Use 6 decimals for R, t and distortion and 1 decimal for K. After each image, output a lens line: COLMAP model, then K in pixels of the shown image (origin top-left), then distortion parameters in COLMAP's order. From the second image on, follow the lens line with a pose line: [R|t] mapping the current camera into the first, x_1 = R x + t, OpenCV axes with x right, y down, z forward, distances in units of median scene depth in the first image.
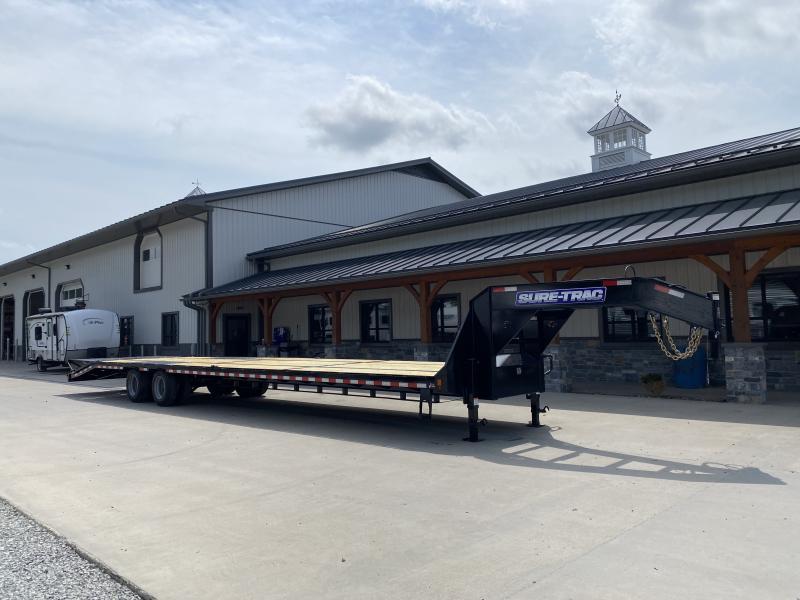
lens RADIAL K [[607.0, 0, 387.2], [0, 607.0, 298.8], [0, 0, 1]] dist [0.025166, -0.008618]
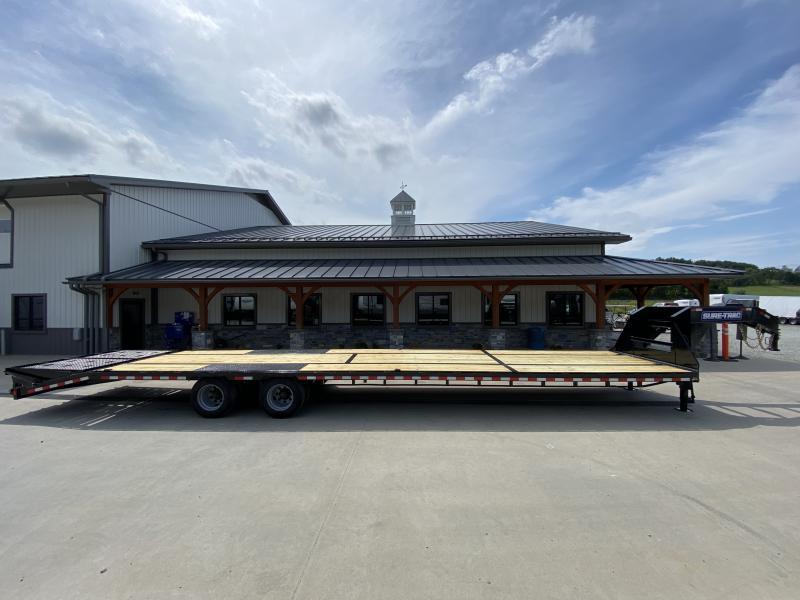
lens RADIAL K [[327.8, 0, 400.0], [0, 327.8, 300.0], [0, 0, 1]] dist [-0.000089, -0.000076]
pose [[0.719958, 0.022162, 0.693664, -0.313573], [-0.049202, 0.998605, 0.019163, -0.006311], [-0.692272, -0.047926, 0.720044, 0.282236]]
